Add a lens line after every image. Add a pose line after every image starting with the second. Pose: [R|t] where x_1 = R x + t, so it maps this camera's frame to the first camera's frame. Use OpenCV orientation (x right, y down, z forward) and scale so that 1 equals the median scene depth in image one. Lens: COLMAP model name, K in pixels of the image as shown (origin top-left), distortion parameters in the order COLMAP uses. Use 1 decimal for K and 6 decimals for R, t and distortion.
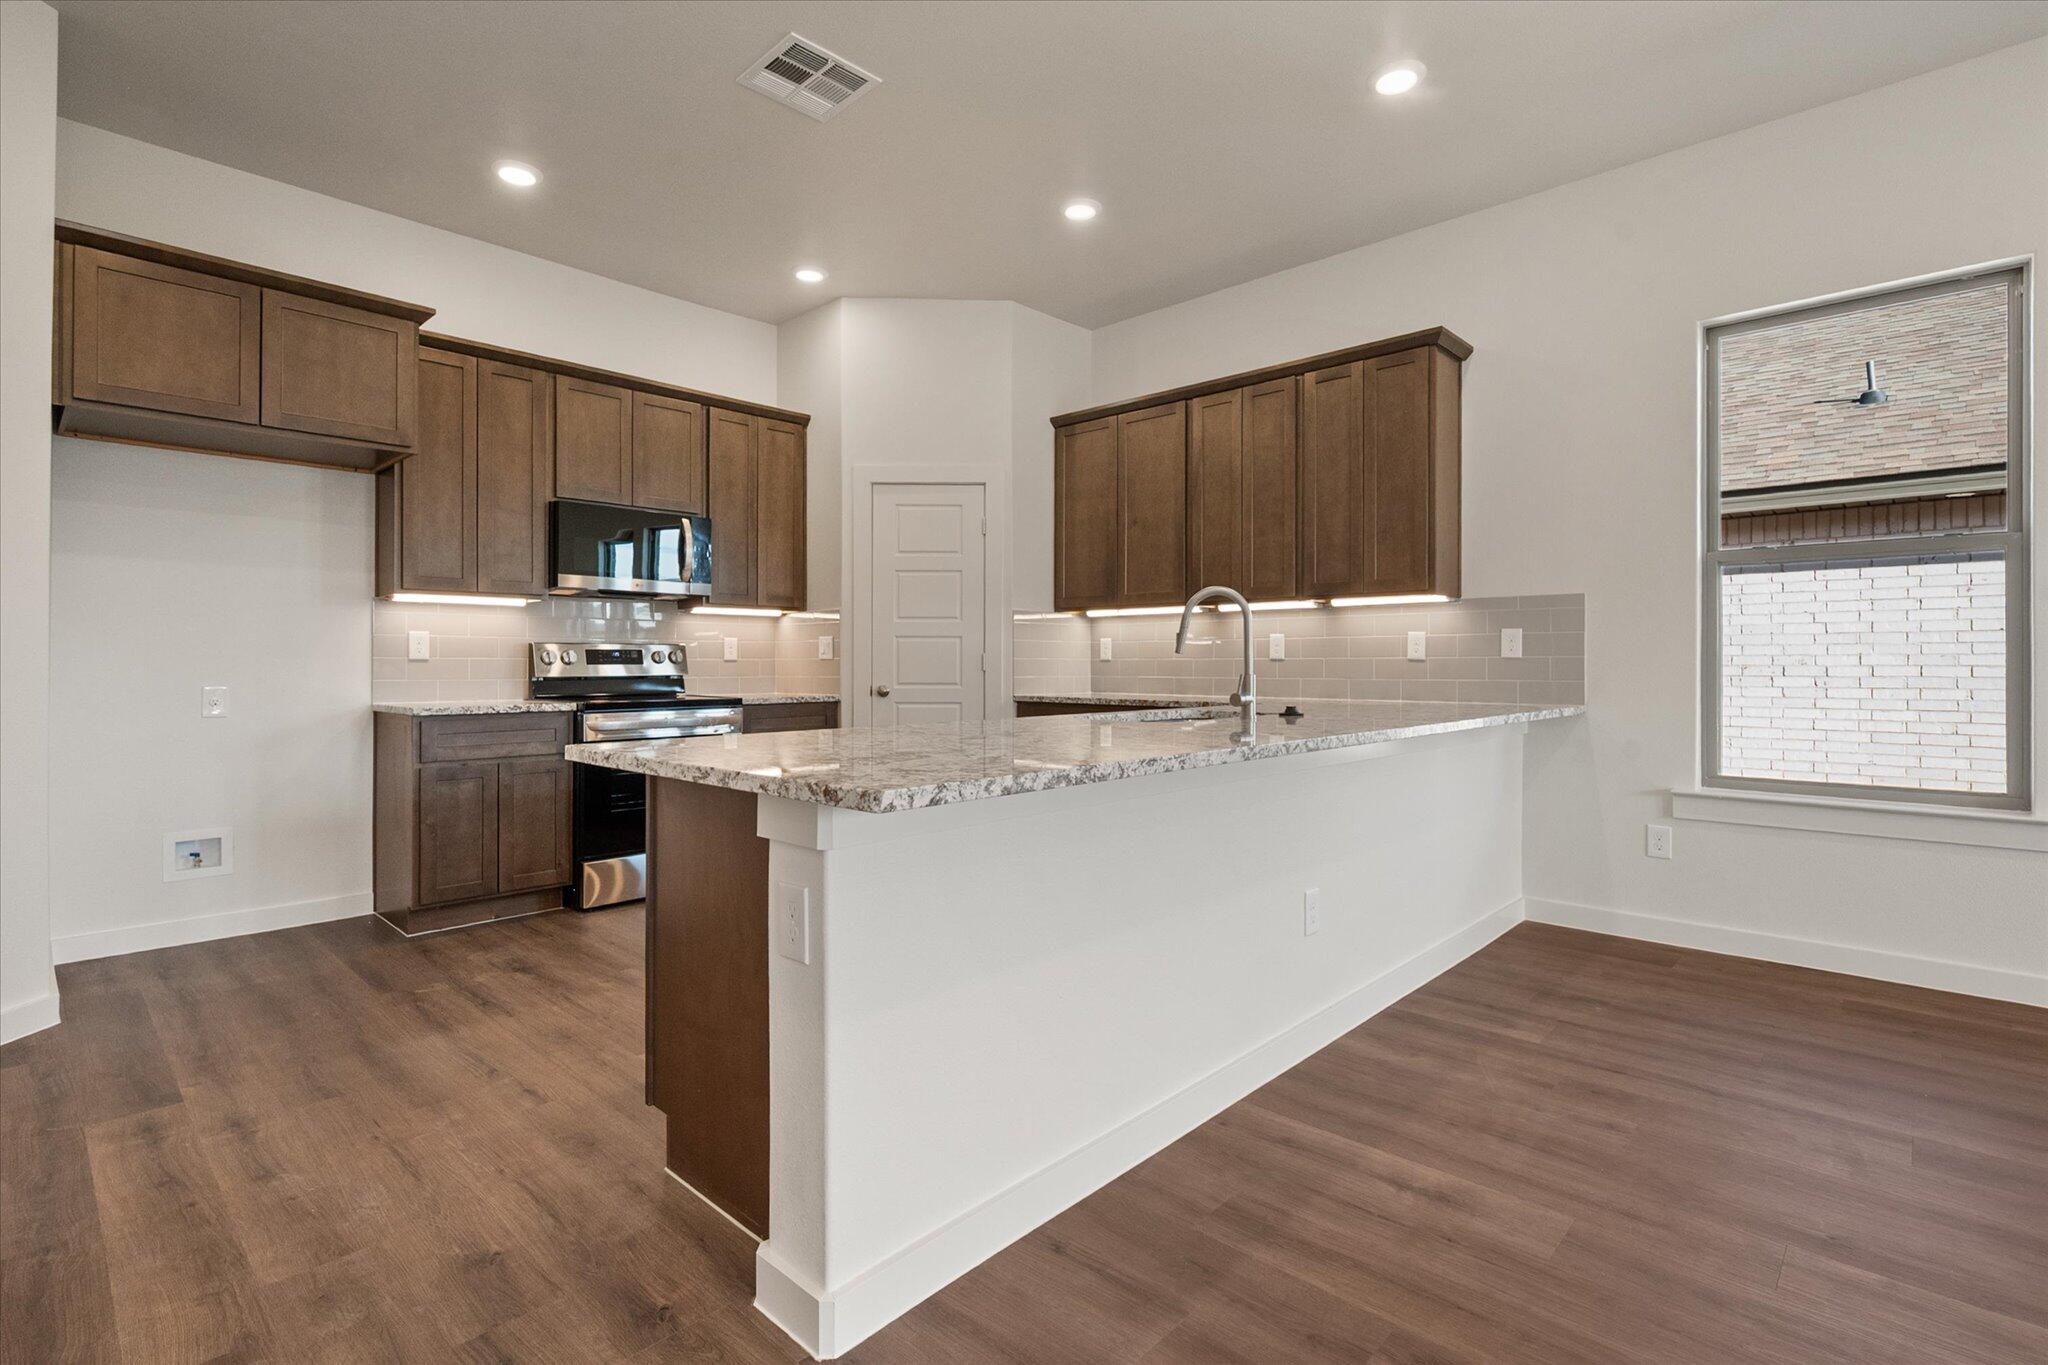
lens RADIAL K [[965.1, 0, 1037.6], [0, 965.1, 666.7], [0, 0, 1]] dist [0.004422, 0.000624]
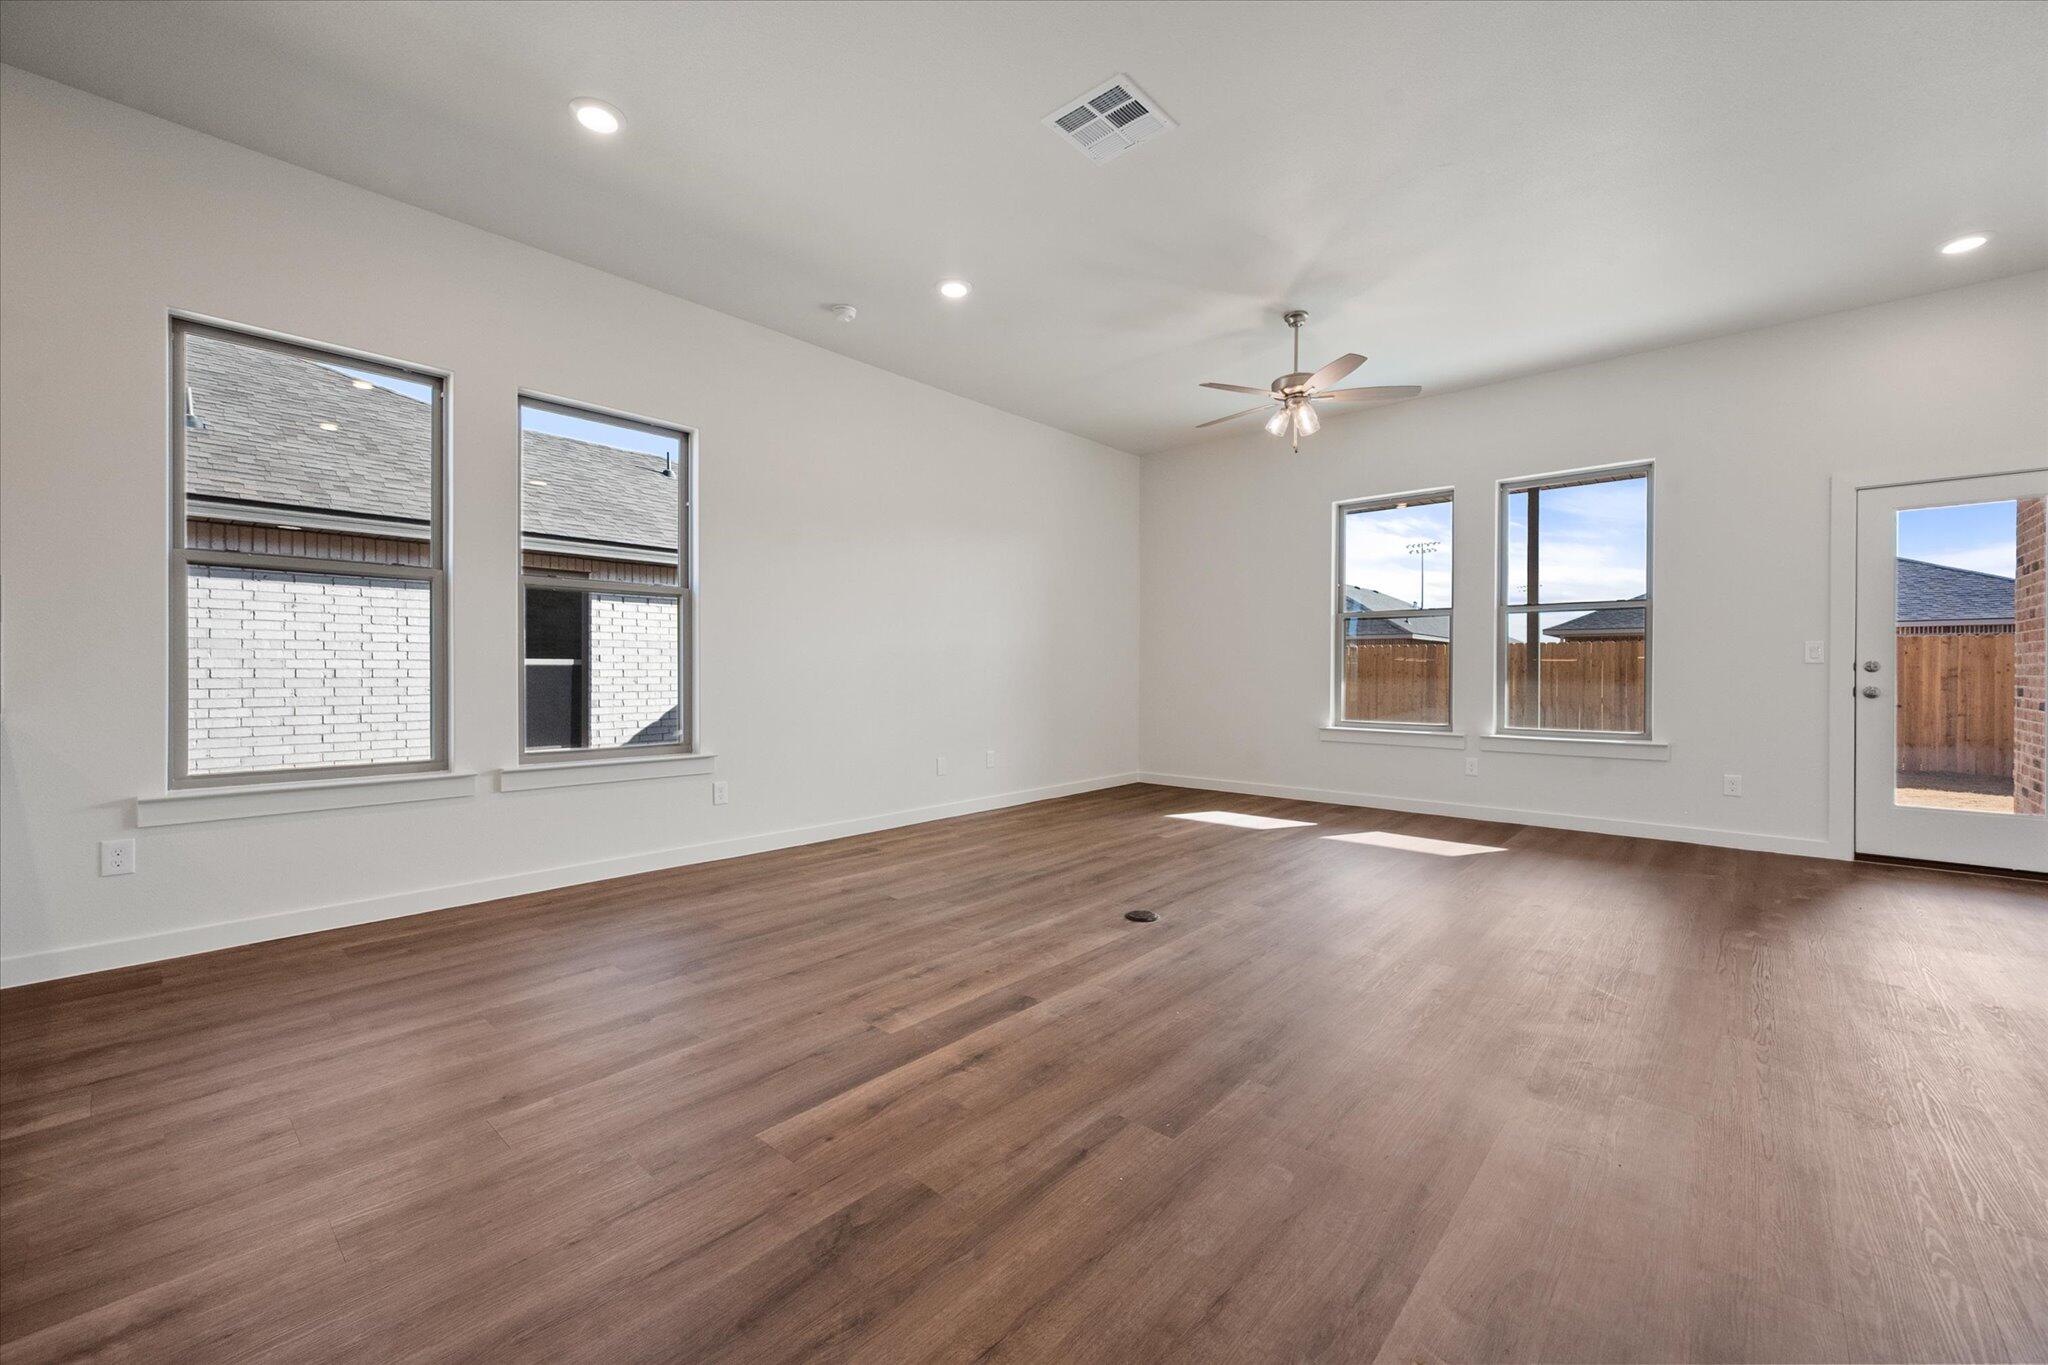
lens RADIAL K [[809.8, 0, 1034.3], [0, 809.8, 686.1], [0, 0, 1]] dist [-0.000589, 0.000287]
pose [[-0.031932, -0.015599, 0.999368, -0.126801], [-0.001321, 0.999878, 0.015565, 0.005233], [-0.999489, -0.000823, -0.031949, 0.135837]]
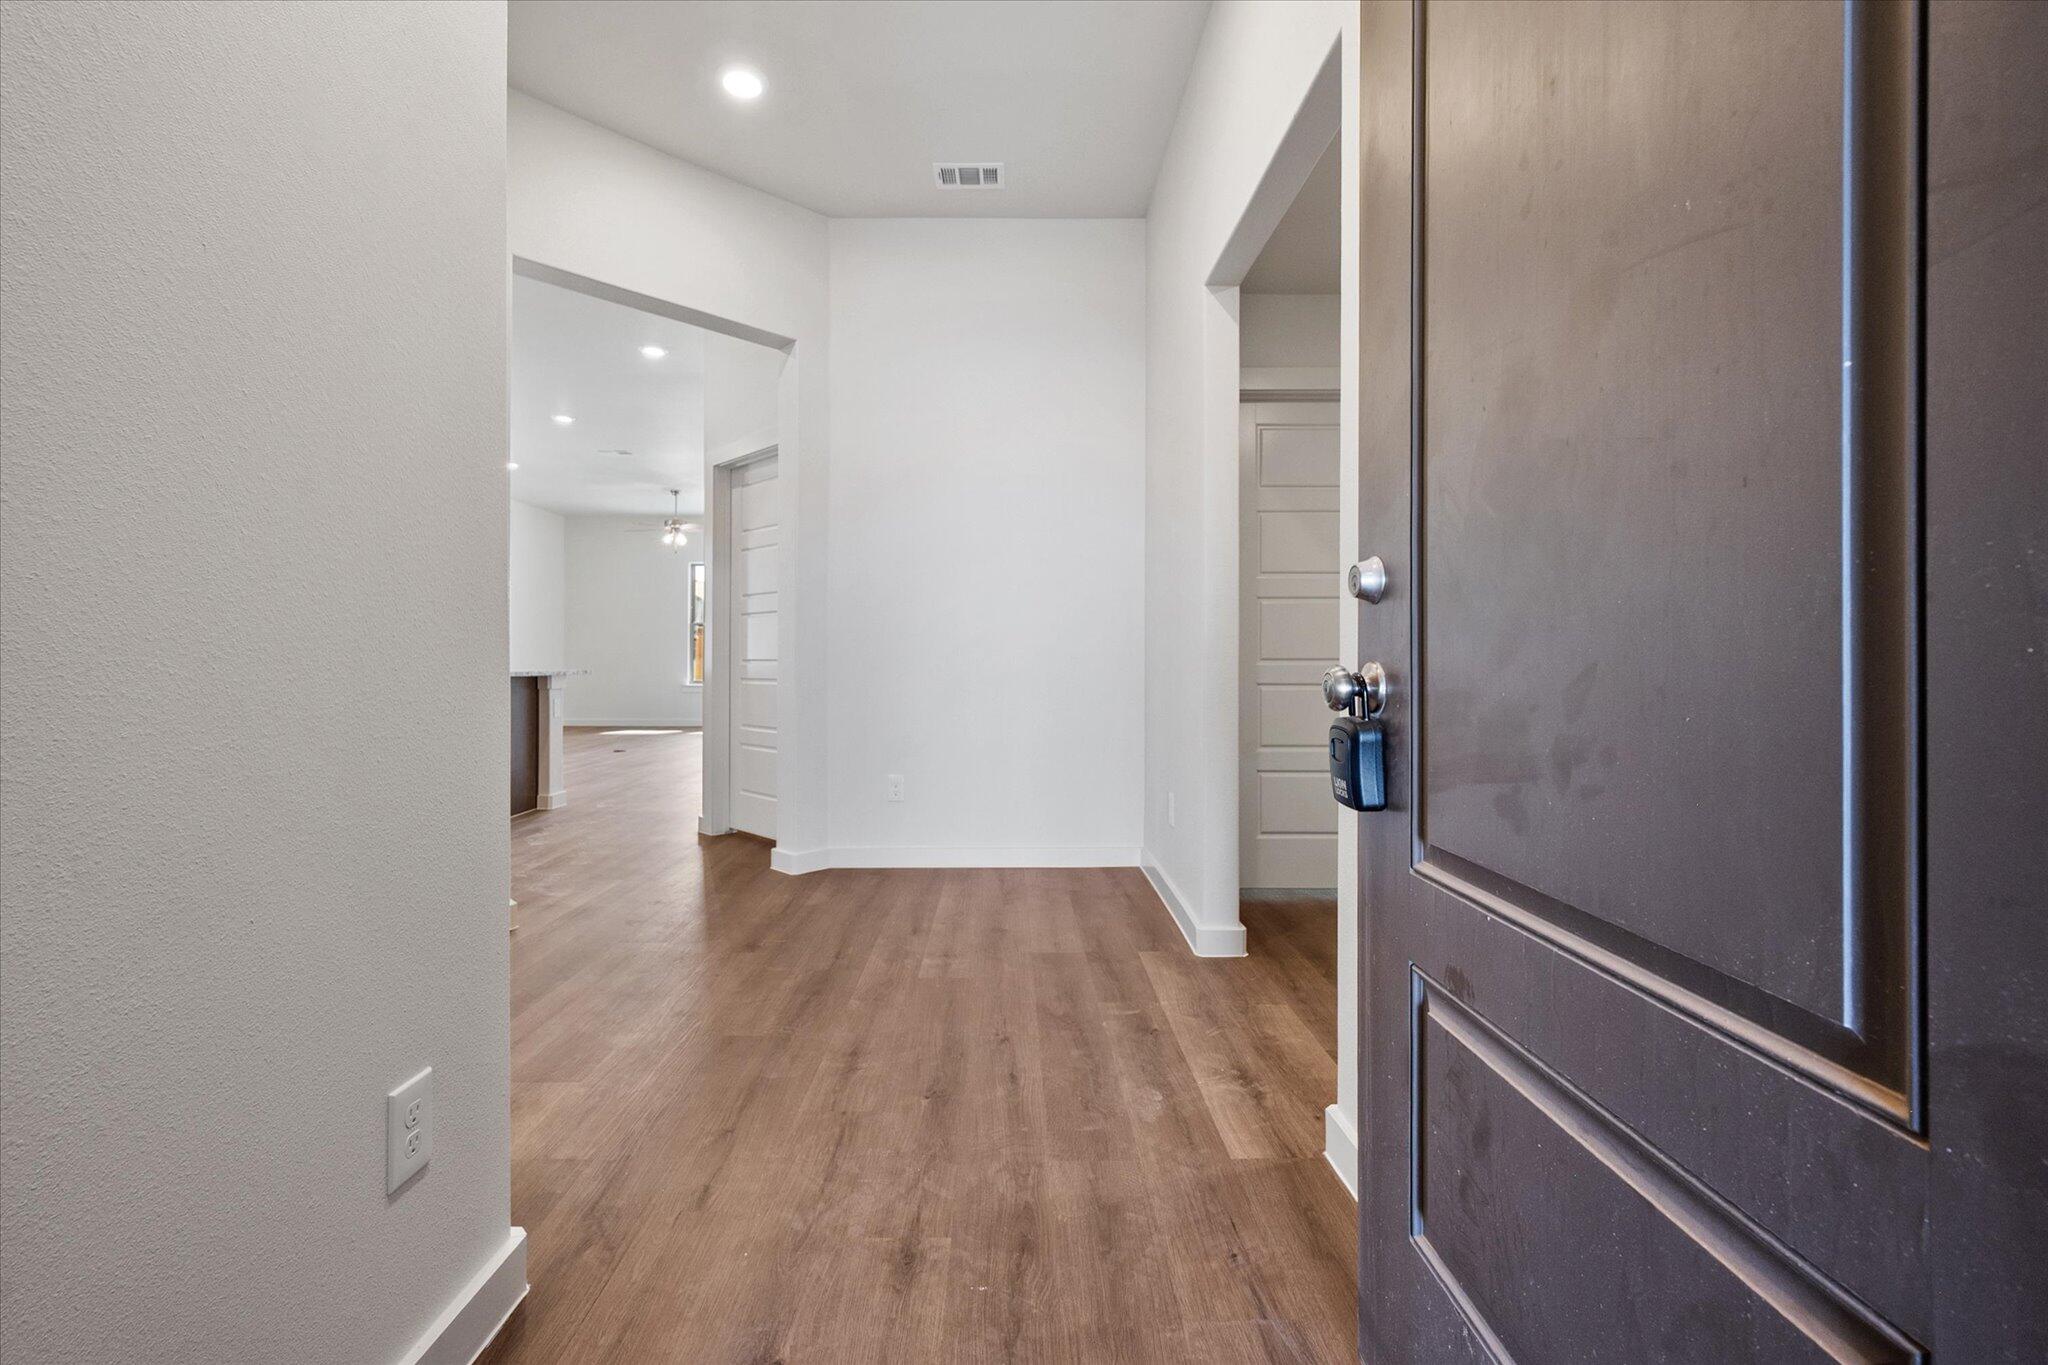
lens RADIAL K [[920.9, 0, 1018.0], [0, 920.9, 664.0], [0, 0, 1]] dist [0.001557, -0.001338]
pose [[-0.680311, -0.002134, 0.732920, -1.612251], [-0.008671, 0.999949, -0.005138, 0.033530], [-0.732872, -0.009850, -0.680295, 0.806243]]
